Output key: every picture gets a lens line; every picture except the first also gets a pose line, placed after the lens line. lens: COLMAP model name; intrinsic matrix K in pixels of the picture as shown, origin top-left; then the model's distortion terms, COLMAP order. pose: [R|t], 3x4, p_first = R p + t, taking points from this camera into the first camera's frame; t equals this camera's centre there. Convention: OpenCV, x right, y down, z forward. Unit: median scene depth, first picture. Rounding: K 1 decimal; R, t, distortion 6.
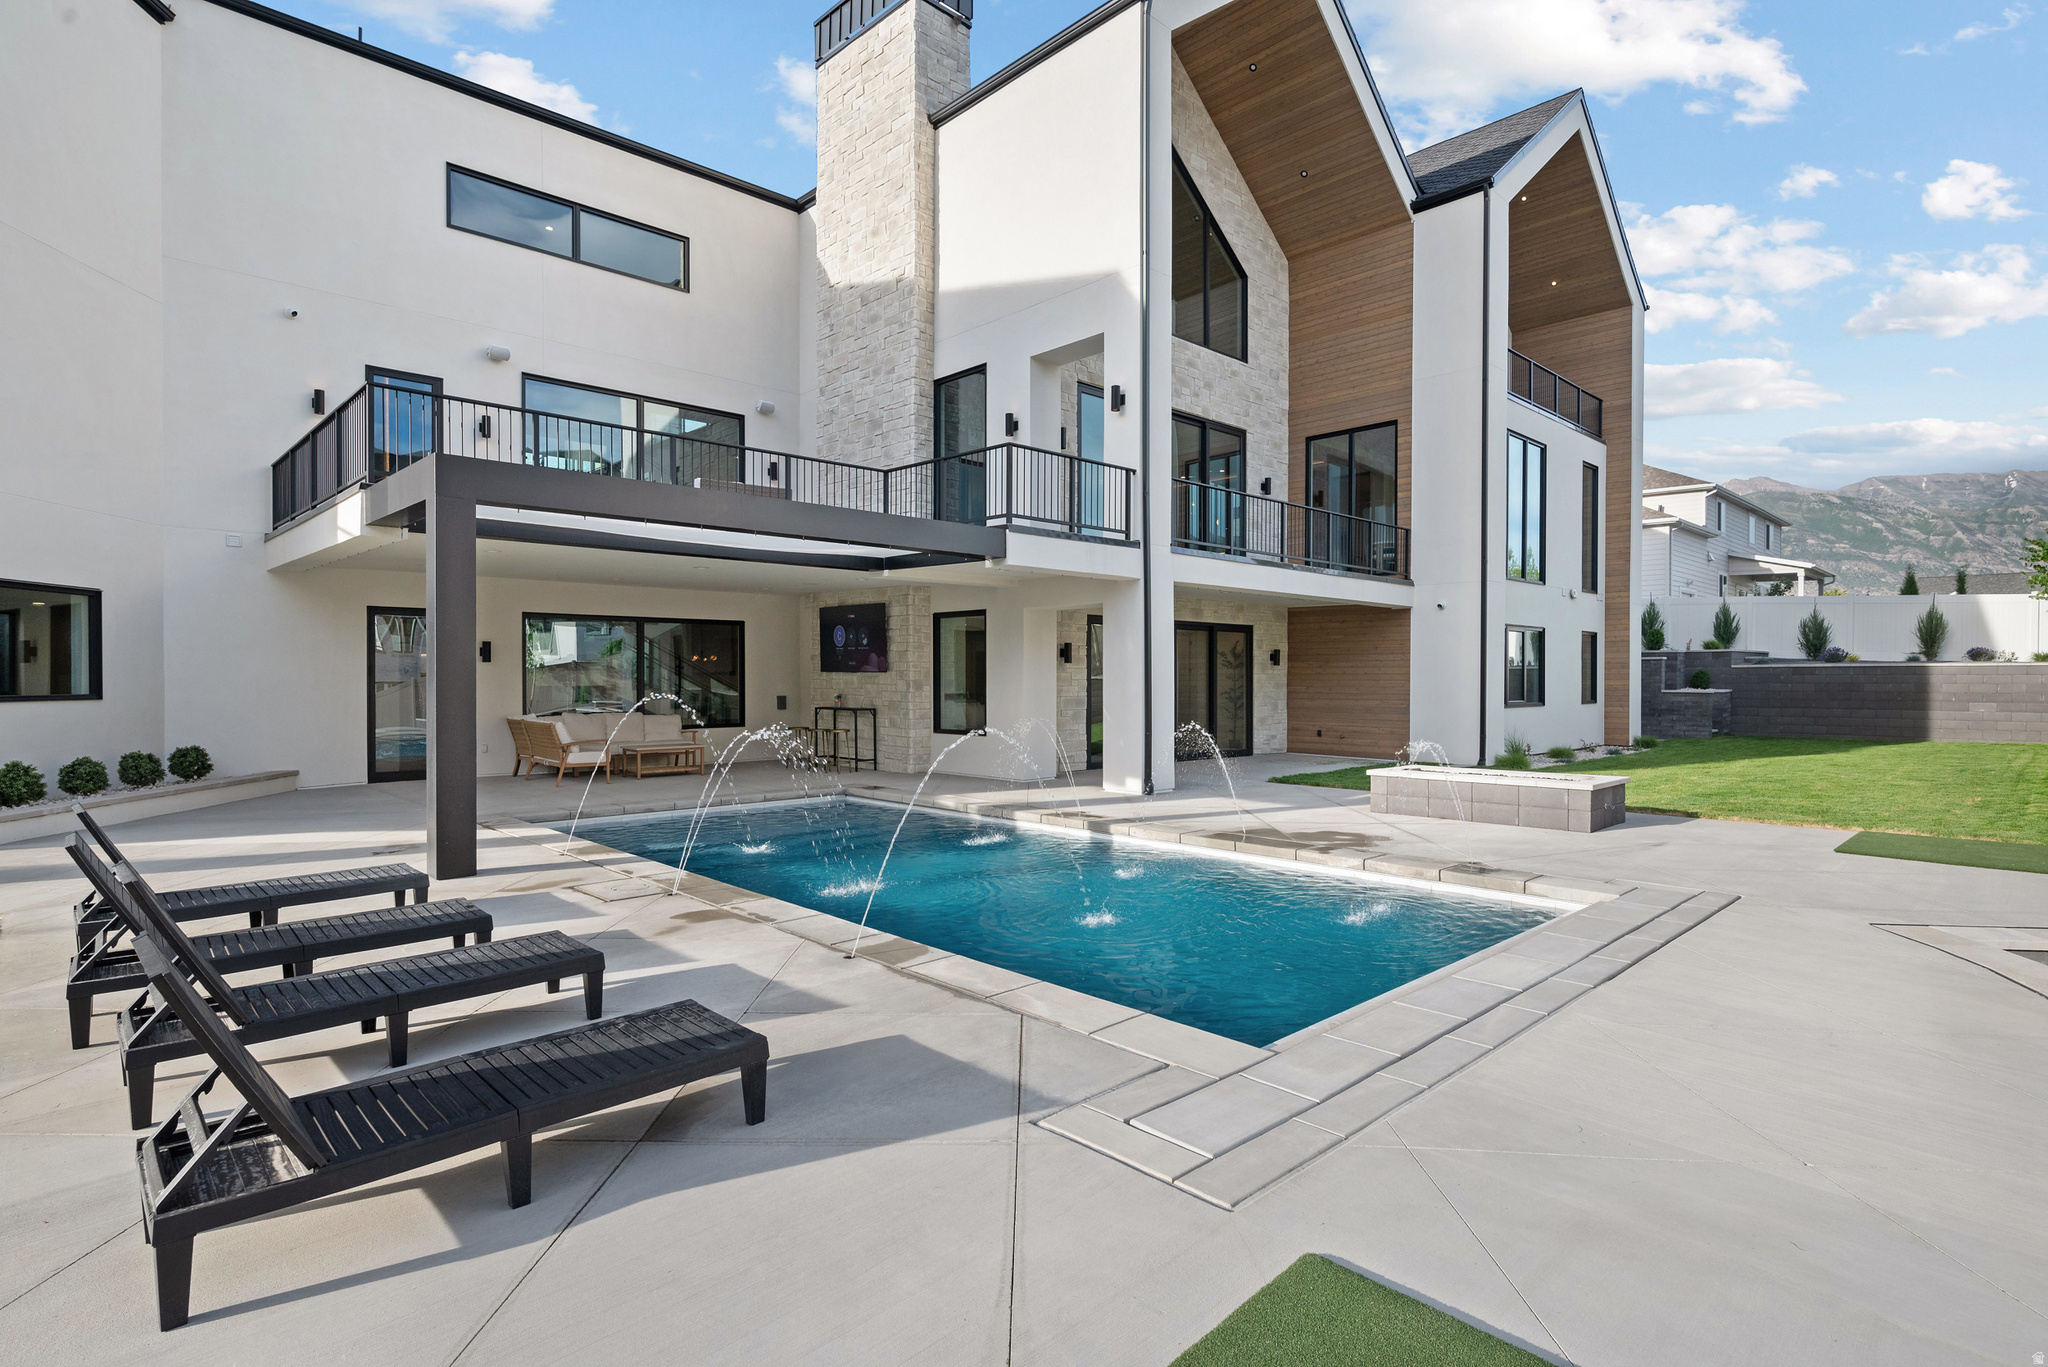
lens RADIAL K [[1025.0, 0, 1008.6], [0, 1025.0, 679.2], [0, 0, 1]] dist [0.000938, -0.000516]
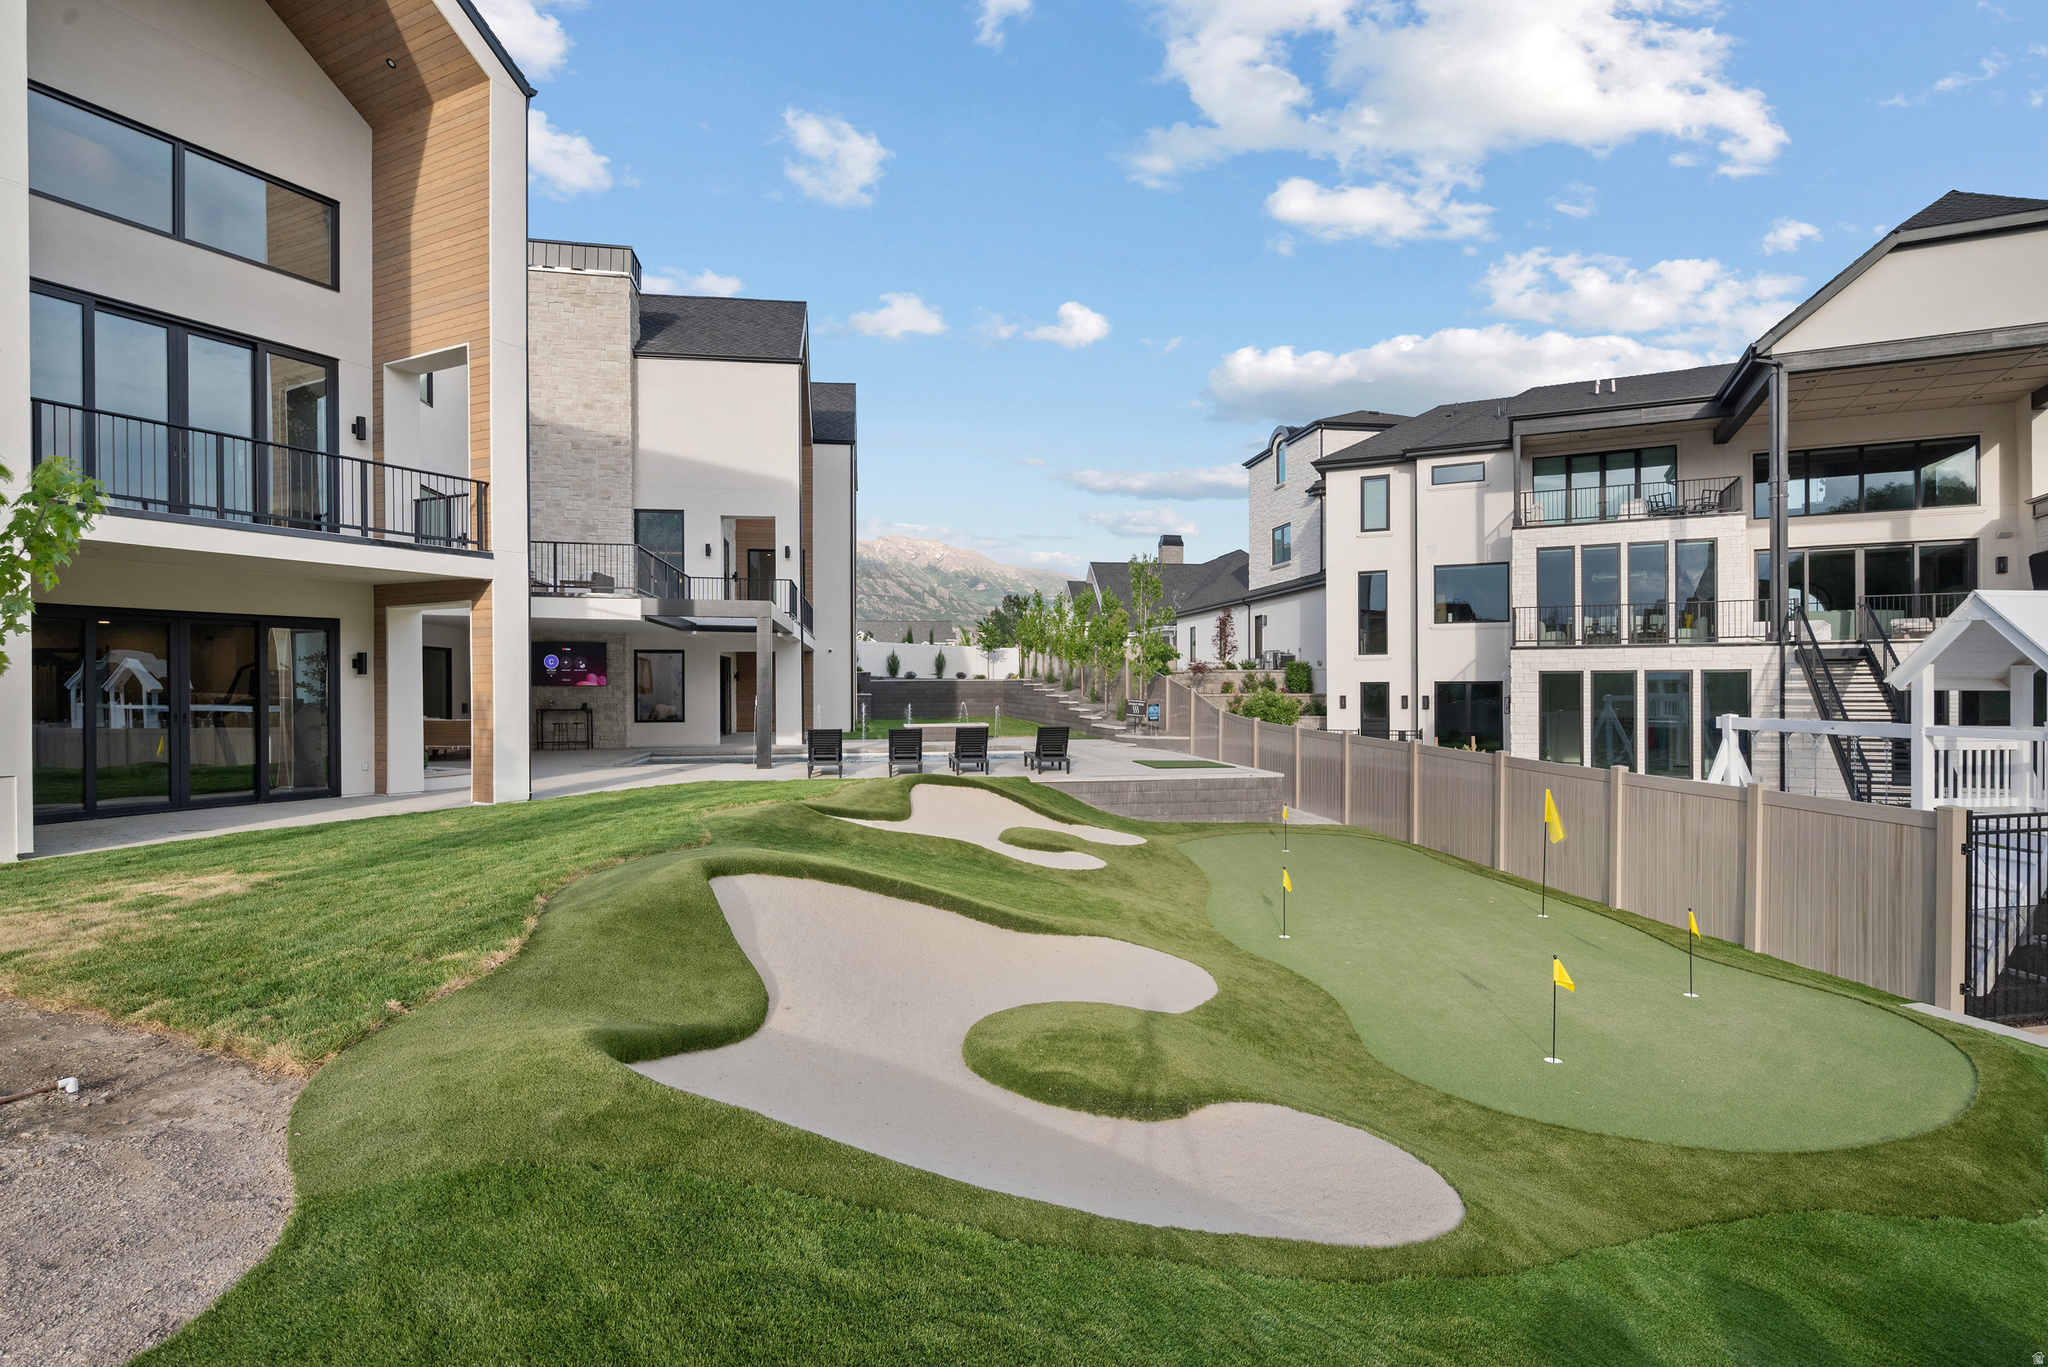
lens RADIAL K [[1025.0, 0, 1008.6], [0, 1025.0, 679.2], [0, 0, 1]] dist [0.000938, -0.000516]
pose [[0.577530, 0.000137, 0.816369, -0.920028], [0.007156, 0.999961, -0.005230, -0.003752], [-0.816338, 0.008863, 0.577507, -0.380459]]
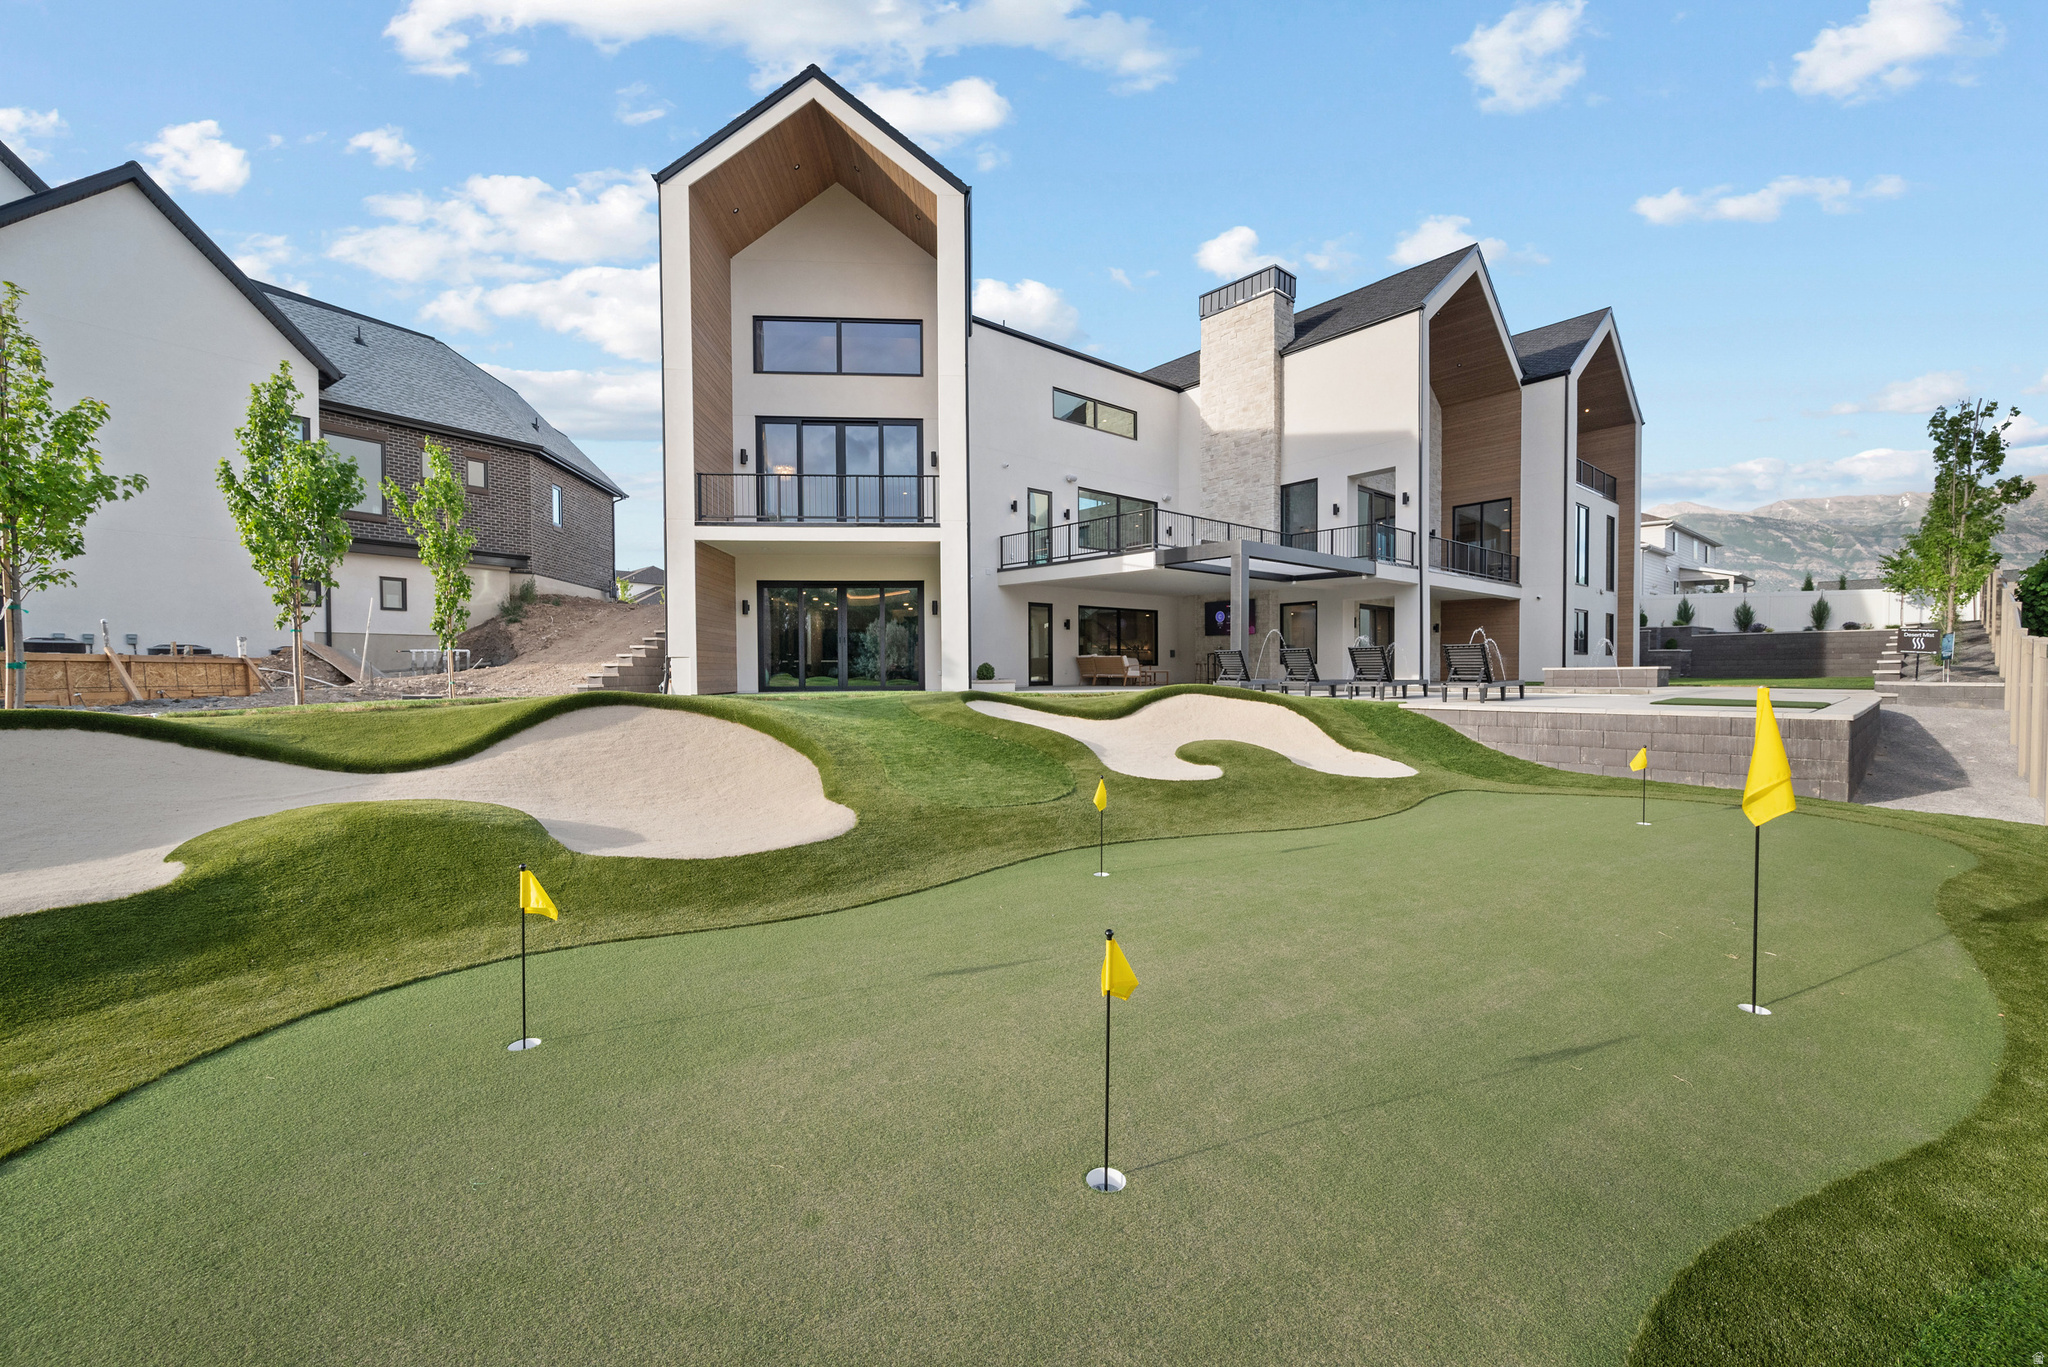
lens RADIAL K [[794.7, 0, 1024.0], [0, 794.7, 683.5], [0, 0, 1]] dist [-0.000033, -0.000154]
pose [[0.998104, -0.006143, -0.061251, -0.407368], [0.007033, 0.999873, 0.014322, 0.054821], [0.061155, -0.014725, 0.998020, -0.481867]]
